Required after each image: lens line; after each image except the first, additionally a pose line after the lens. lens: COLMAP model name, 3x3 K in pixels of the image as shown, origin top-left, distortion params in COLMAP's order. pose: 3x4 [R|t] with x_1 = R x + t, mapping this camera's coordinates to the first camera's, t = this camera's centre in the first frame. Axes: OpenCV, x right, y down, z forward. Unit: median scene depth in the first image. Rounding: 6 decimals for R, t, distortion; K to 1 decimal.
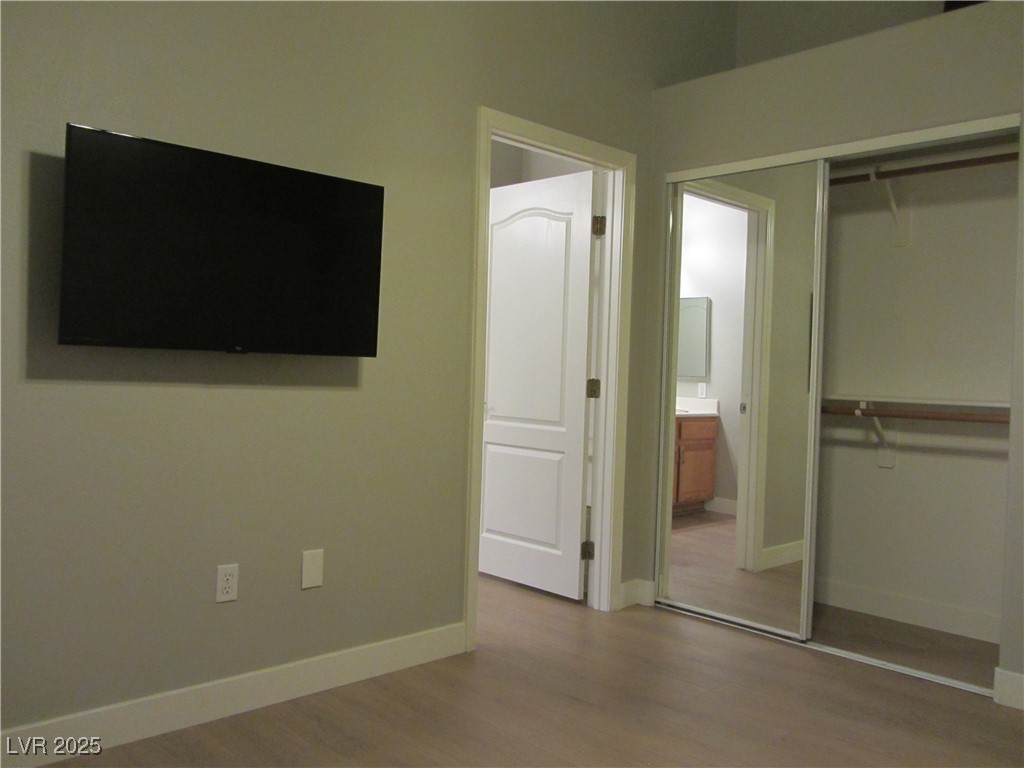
lens RADIAL K [[844.5, 0, 511.7], [0, 844.5, 380.4], [0, 0, 1]] dist [-0.042004, 0.012211]
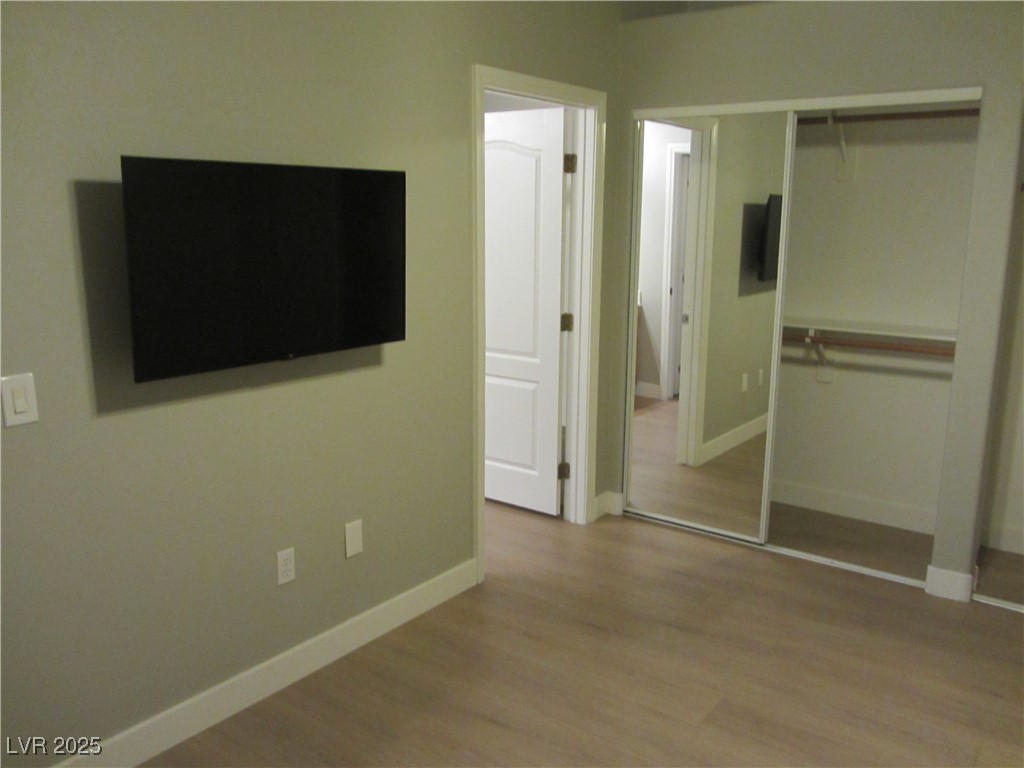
lens RADIAL K [[844.5, 0, 511.7], [0, 844.5, 380.4], [0, 0, 1]] dist [-0.042004, 0.012211]
pose [[0.986683, -0.056363, 0.152580, -0.137764], [0.026856, 0.981621, 0.188941, -0.122365], [-0.160425, -0.182327, 0.970062, -0.023865]]
